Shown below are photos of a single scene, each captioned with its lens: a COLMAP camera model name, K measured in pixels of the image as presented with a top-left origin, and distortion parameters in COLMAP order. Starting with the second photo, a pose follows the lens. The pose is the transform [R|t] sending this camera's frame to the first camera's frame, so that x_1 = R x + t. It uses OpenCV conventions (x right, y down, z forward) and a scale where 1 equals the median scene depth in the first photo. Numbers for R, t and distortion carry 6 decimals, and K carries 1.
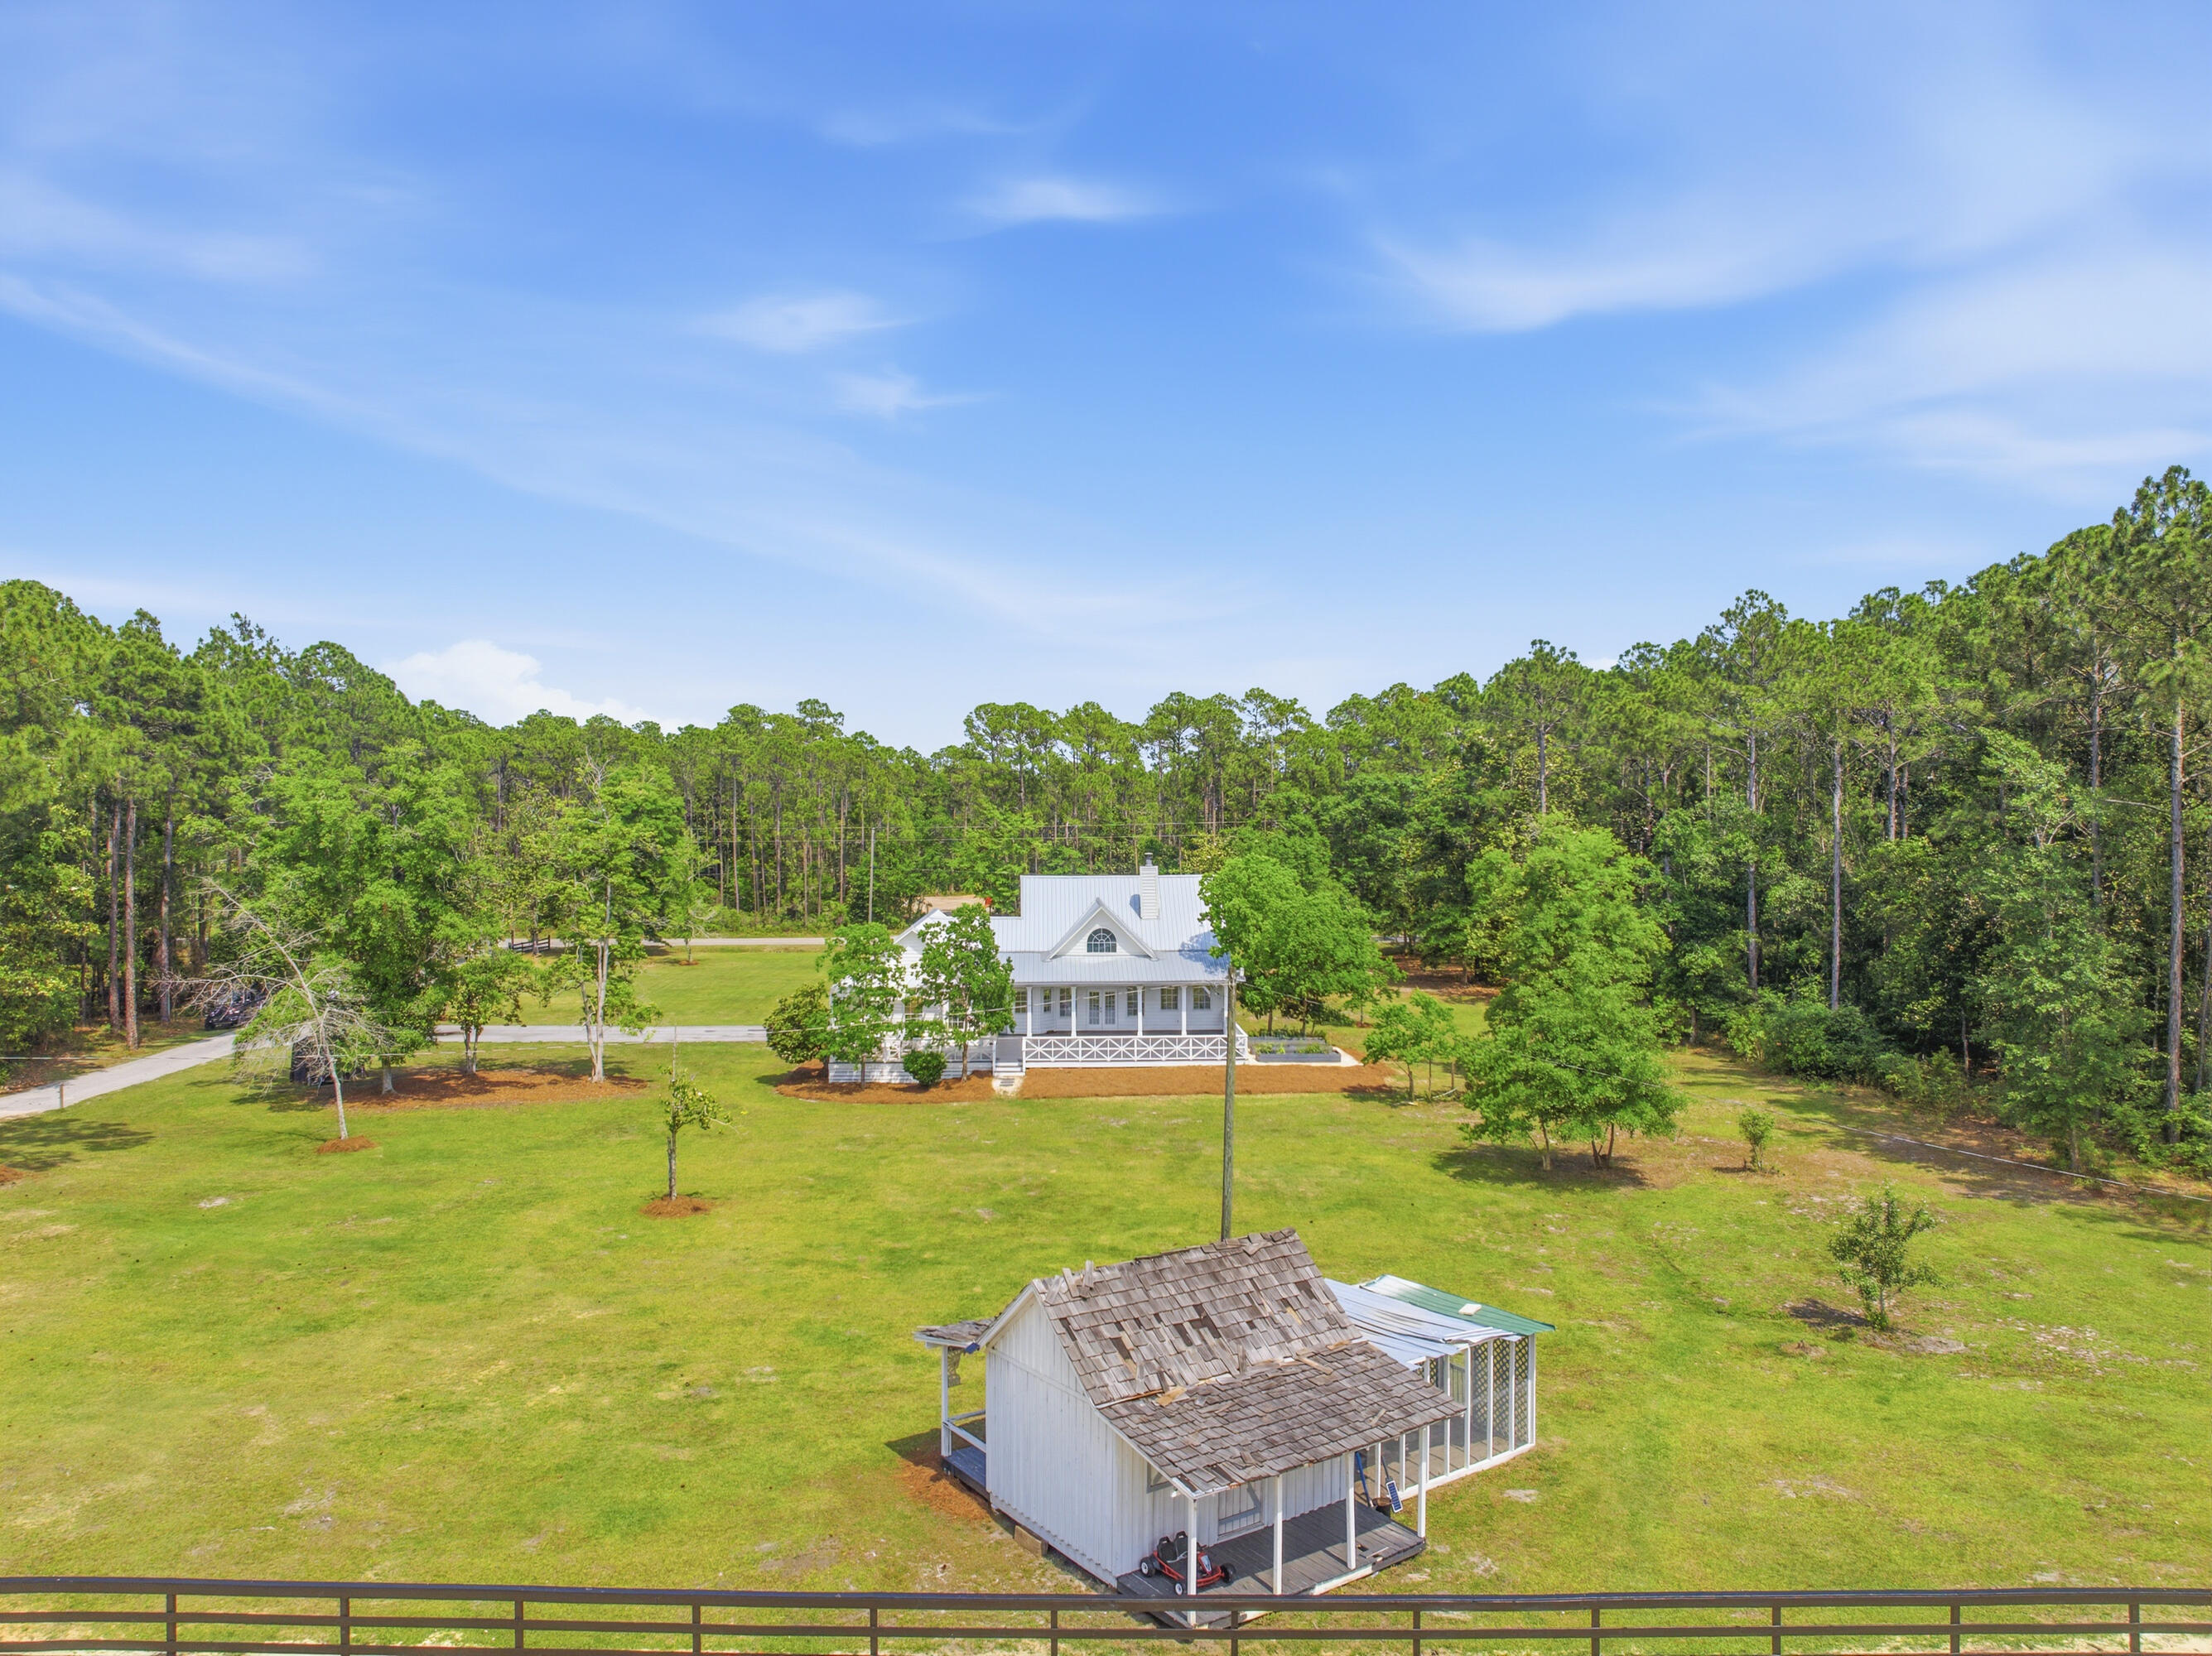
lens RADIAL K [[1548.6, 0, 1106.0], [0, 1548.6, 828.0], [0, 0, 1]] dist [-0.042629, 0.003011]
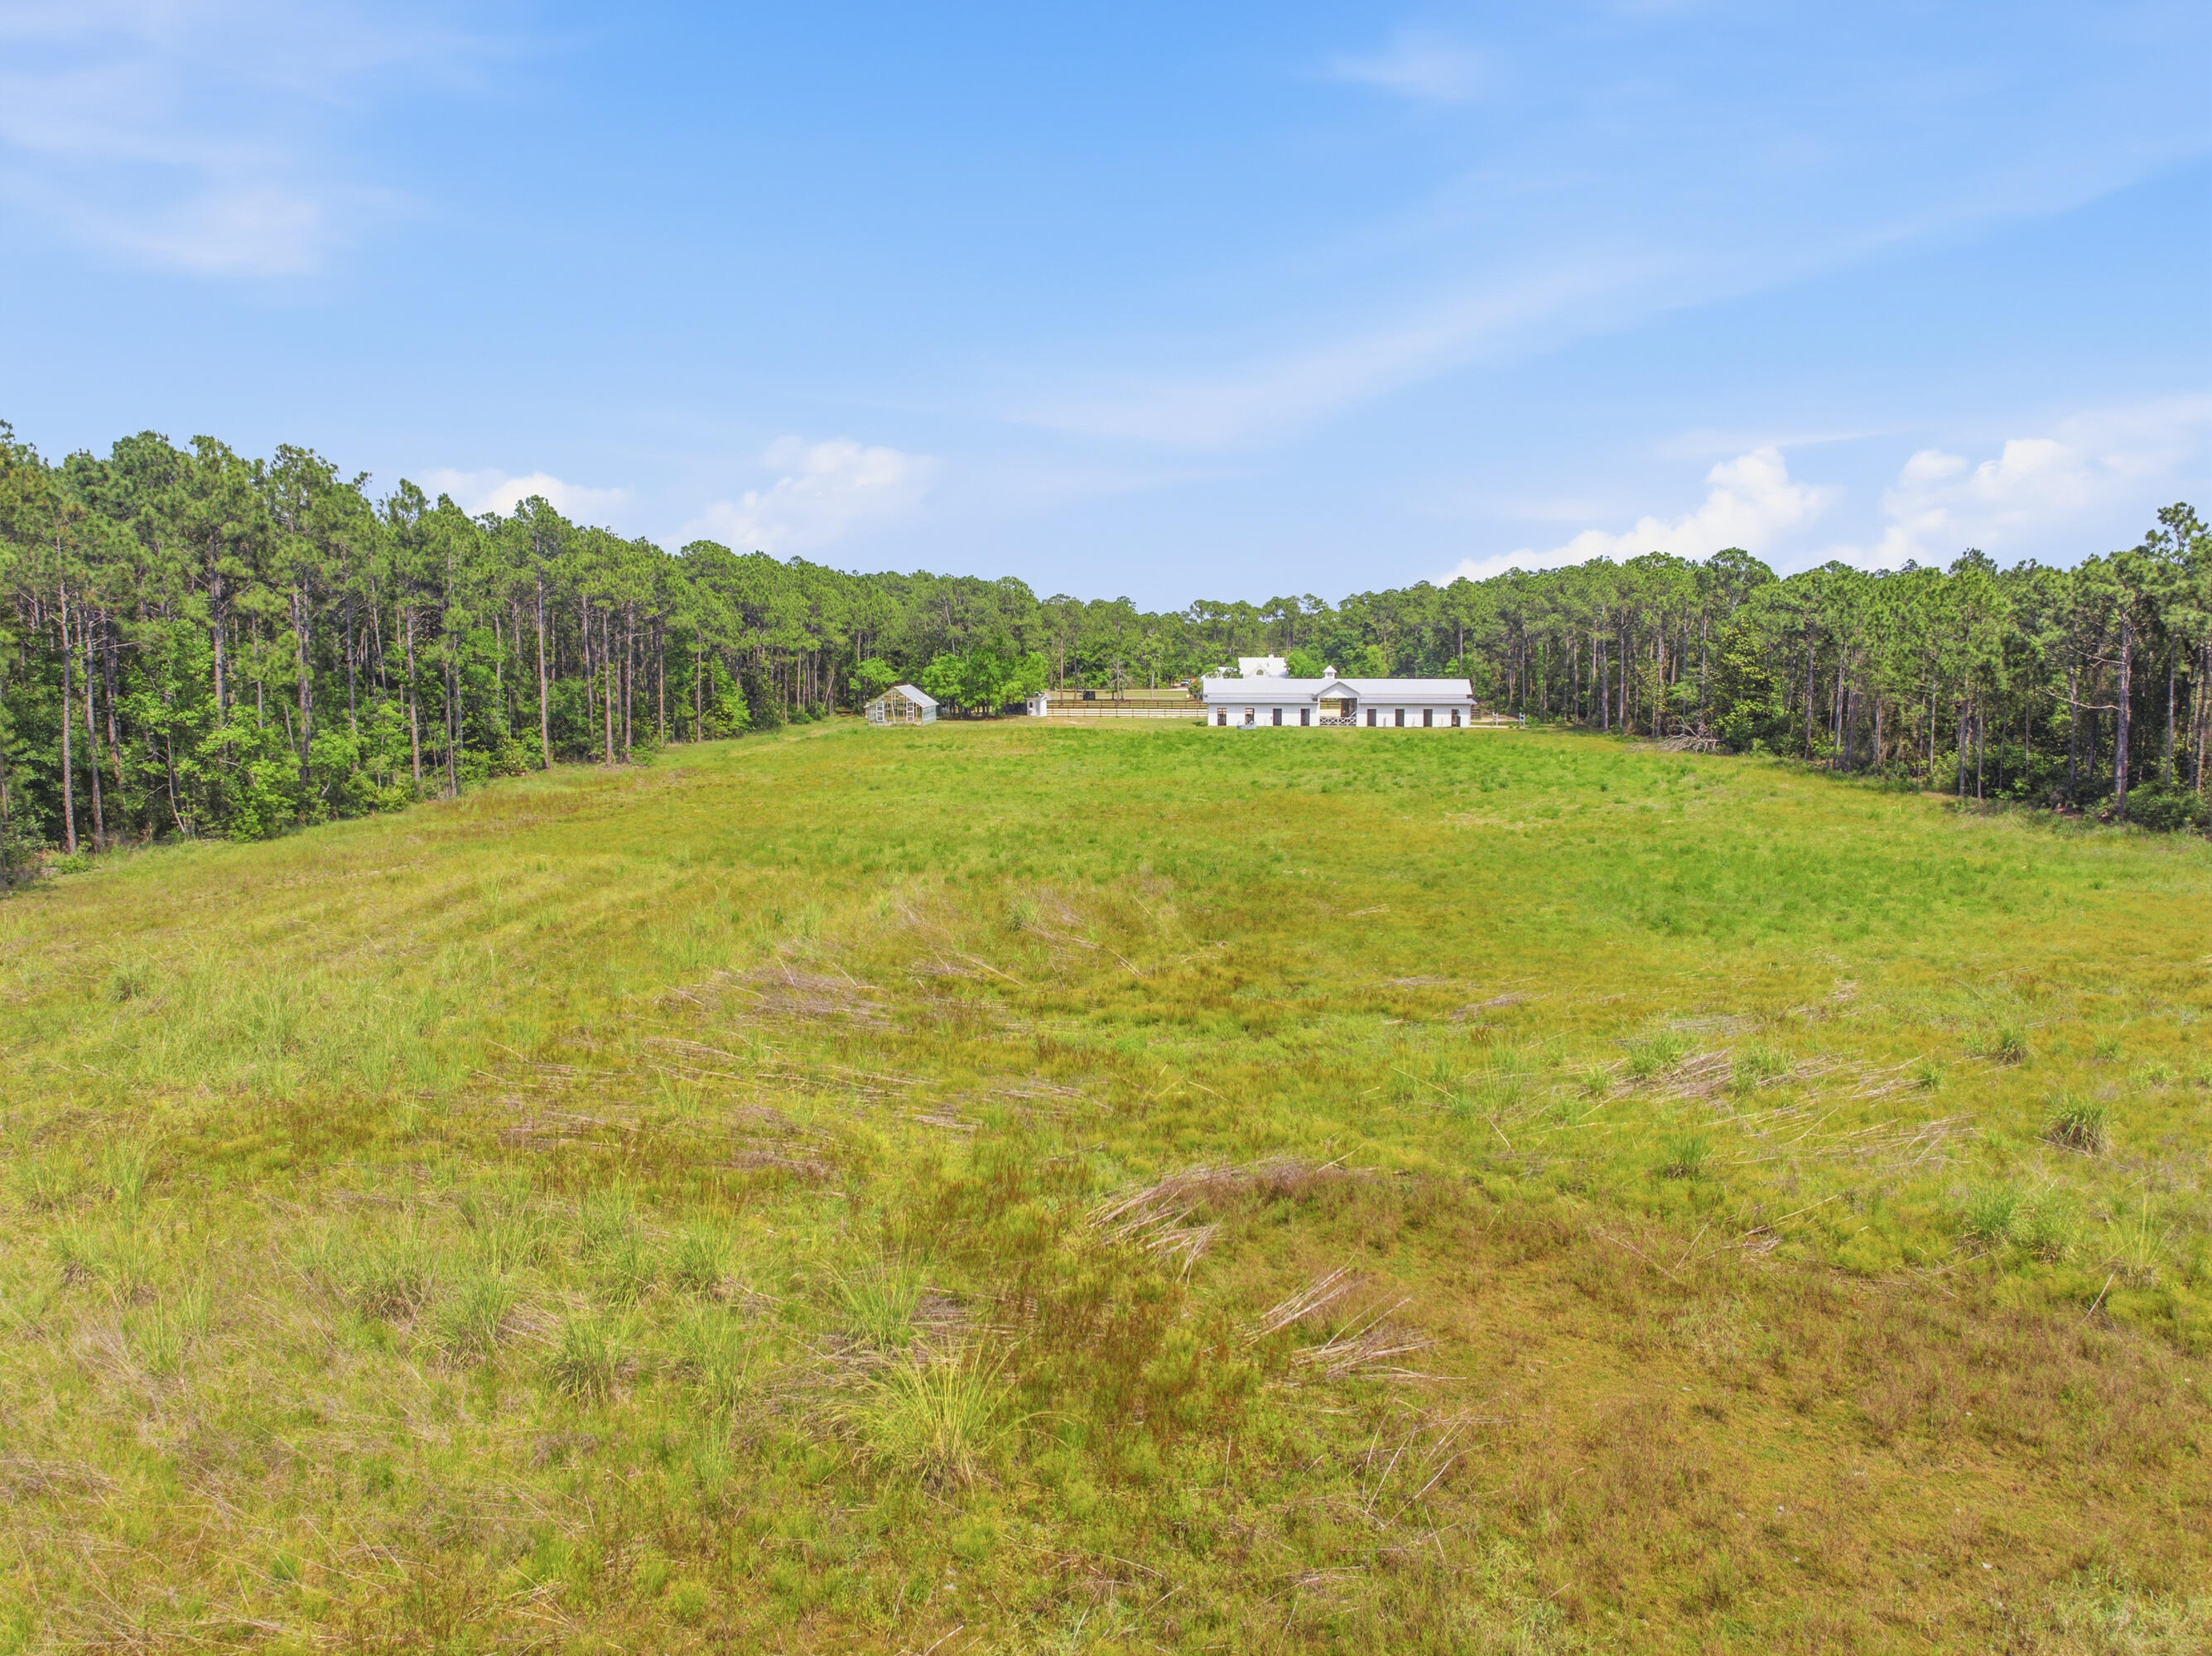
lens RADIAL K [[1548.6, 0, 1106.0], [0, 1548.6, 828.0], [0, 0, 1]] dist [-0.042629, 0.003011]
pose [[0.998529, 0.012935, -0.052655, -0.189144], [-0.007484, 0.994711, 0.102439, 0.065936], [0.053702, -0.101895, 0.993345, -3.163146]]
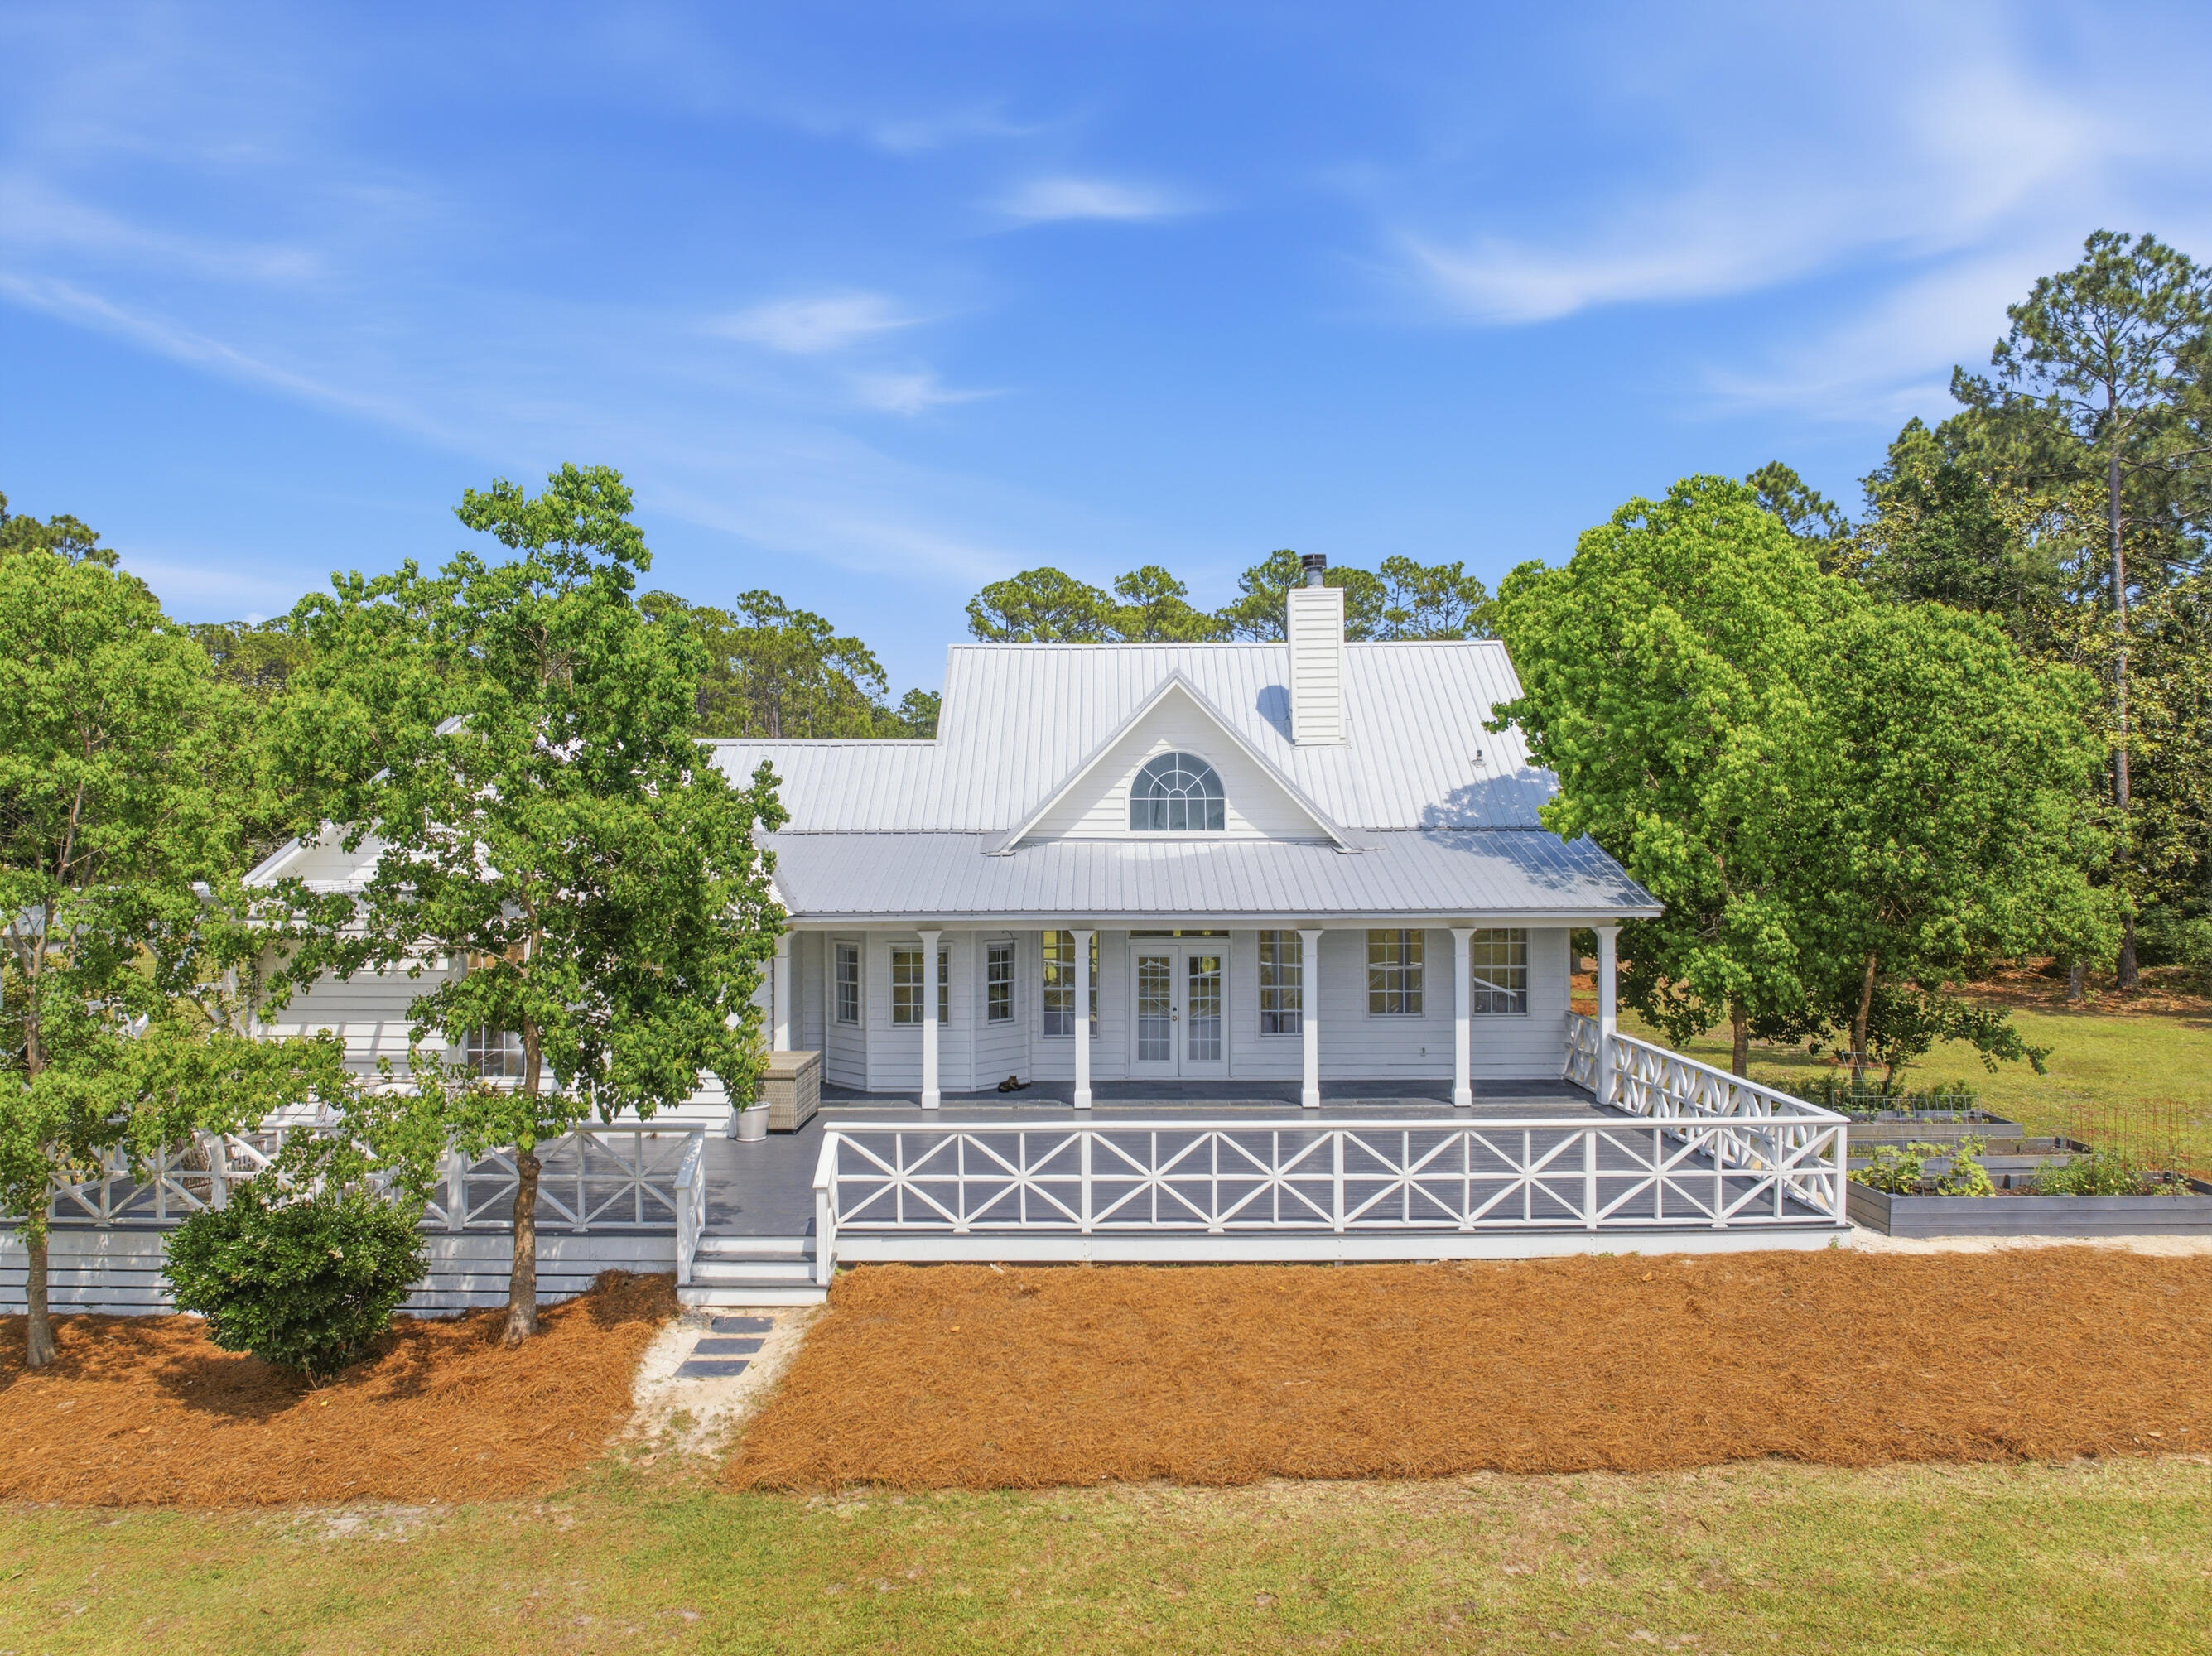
lens RADIAL K [[1548.6, 0, 1106.0], [0, 1548.6, 828.0], [0, 0, 1]] dist [-0.042629, 0.003011]
pose [[0.999816, 0.009631, -0.016588, -0.011890], [-0.009973, 0.999738, -0.020620, 0.087222], [0.016385, 0.020782, 0.999650, 0.687460]]
